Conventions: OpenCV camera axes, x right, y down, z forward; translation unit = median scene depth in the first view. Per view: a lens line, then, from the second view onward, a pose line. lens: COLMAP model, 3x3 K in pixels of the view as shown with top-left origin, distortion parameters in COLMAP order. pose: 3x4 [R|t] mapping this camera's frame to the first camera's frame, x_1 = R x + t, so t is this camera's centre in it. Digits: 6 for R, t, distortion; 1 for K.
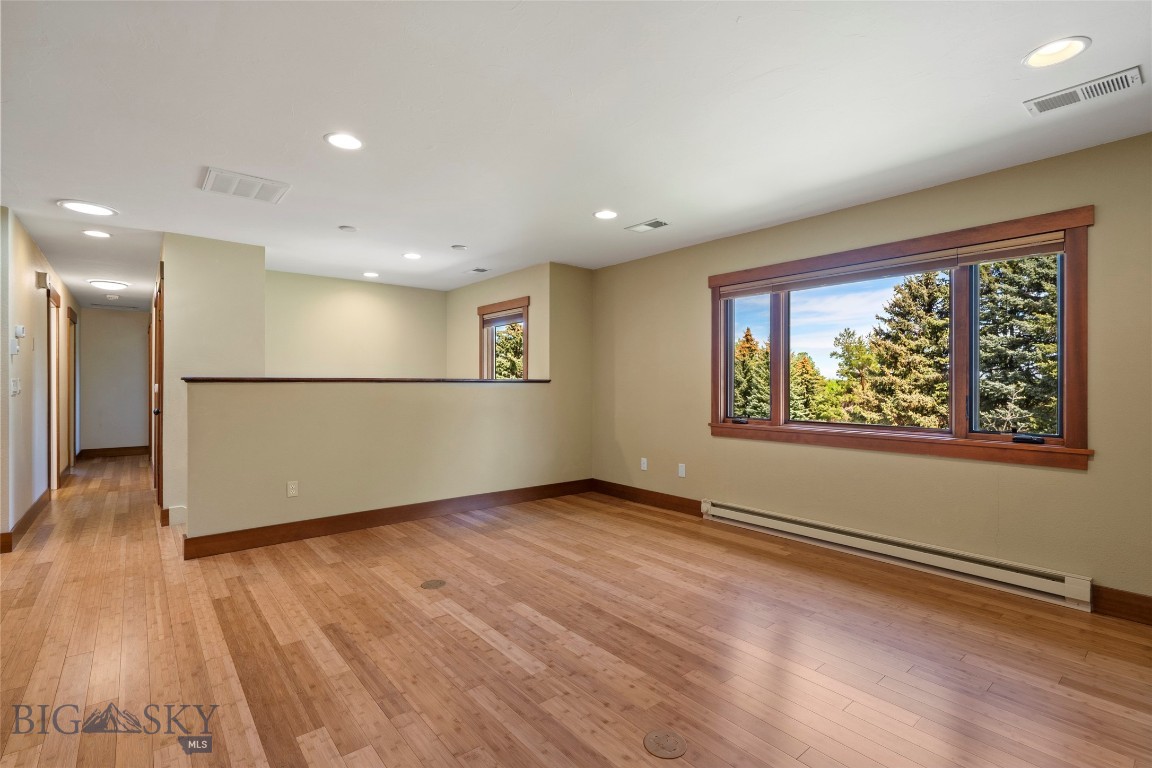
lens RADIAL K [[530.8, 0, 573.8], [0, 530.8, 384.0], [0, 0, 1]] dist [0.000551, -0.000036]
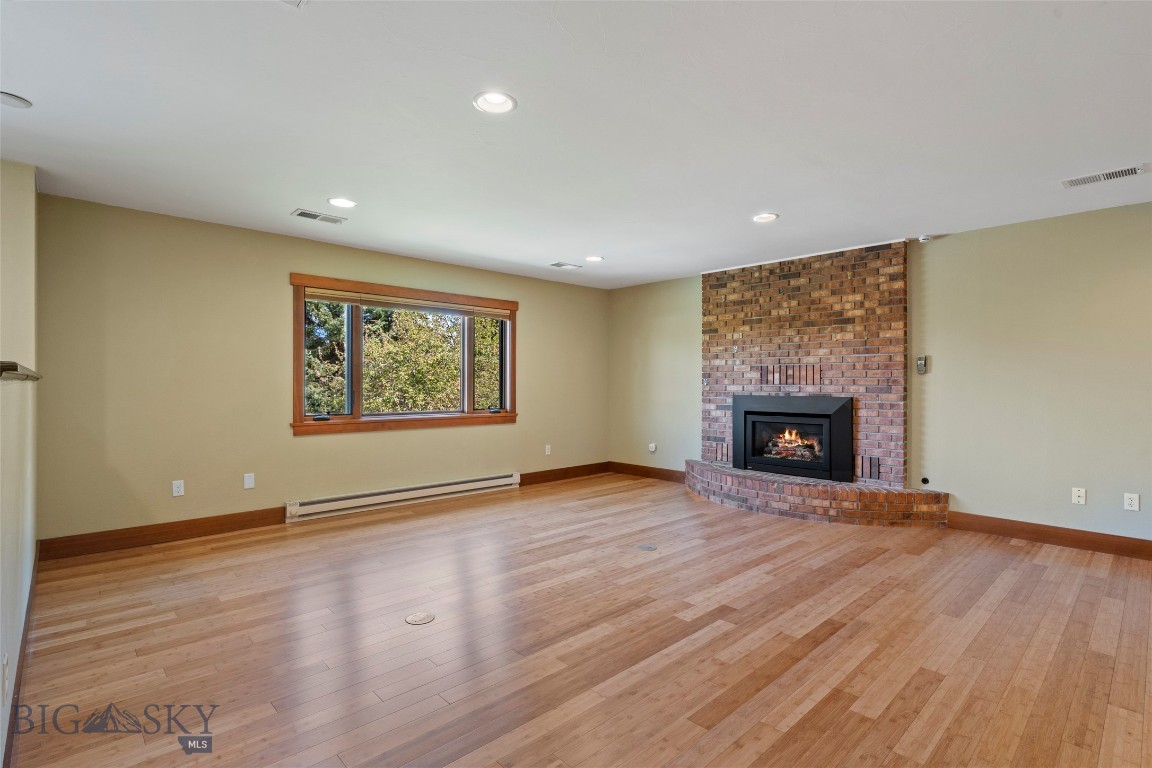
lens RADIAL K [[551.4, 0, 576.0], [0, 551.4, 384.0], [0, 0, 1]] dist [0.000486, 0.000049]
pose [[-0.068501, -0.002165, 0.997649, -0.935675], [-0.002079, 0.999996, 0.002028, -0.002176], [-0.997649, -0.001935, -0.068505, 0.650336]]
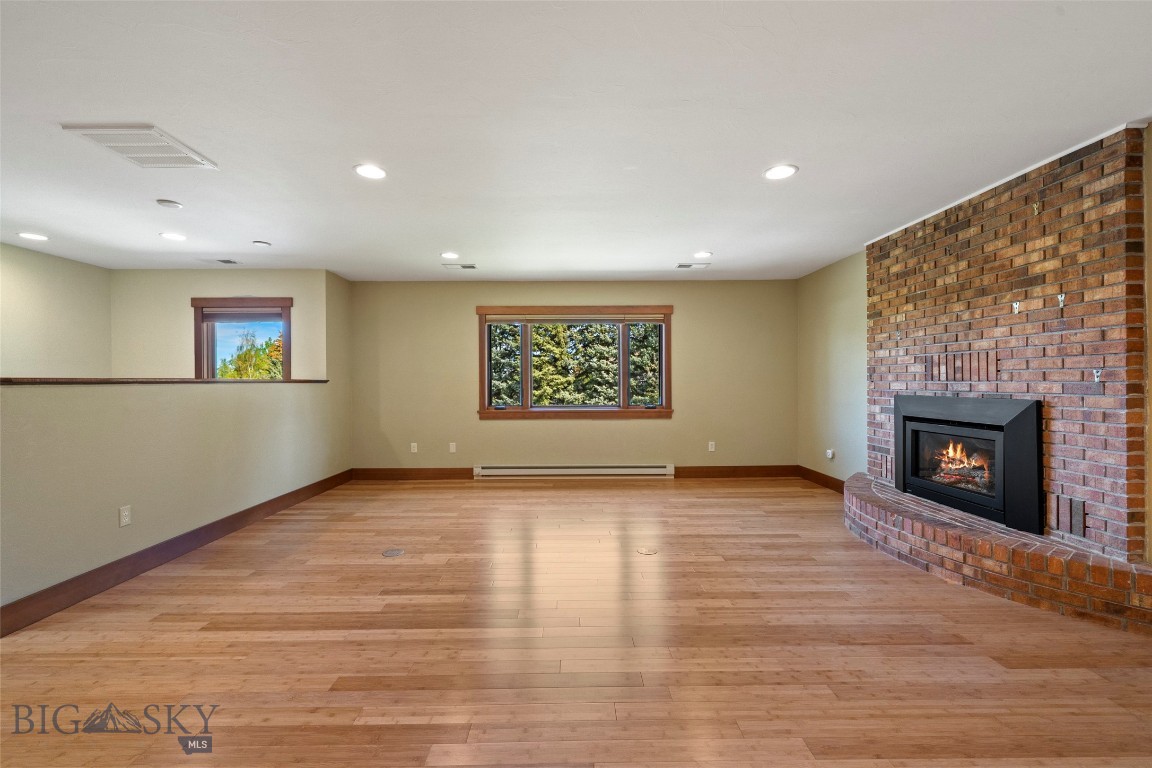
lens RADIAL K [[477.7, 0, 576.0], [0, 477.7, 384.0], [0, 0, 1]] dist [-0.001356, 0.000022]
pose [[0.624410, -0.008190, 0.781053, -0.673588], [0.006602, 0.999965, 0.005208, -0.002454], [-0.781069, 0.001904, 0.624442, 0.009907]]
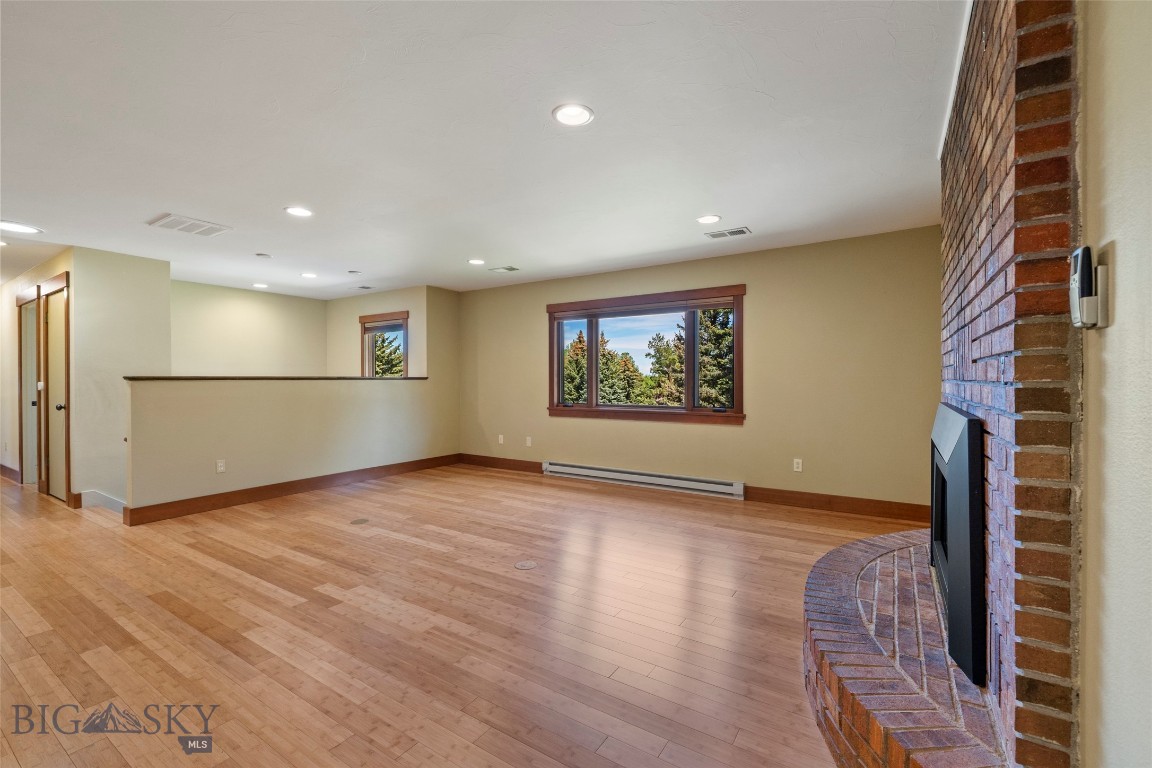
lens RADIAL K [[494.3, 0, 576.0], [0, 494.3, 384.0], [0, 0, 1]] dist [-0.002561, 0.000028]
pose [[0.953383, -0.006294, 0.301697, -0.087140], [0.003908, 0.999956, 0.008513, -0.000646], [-0.301737, -0.006937, 0.953366, -0.348667]]
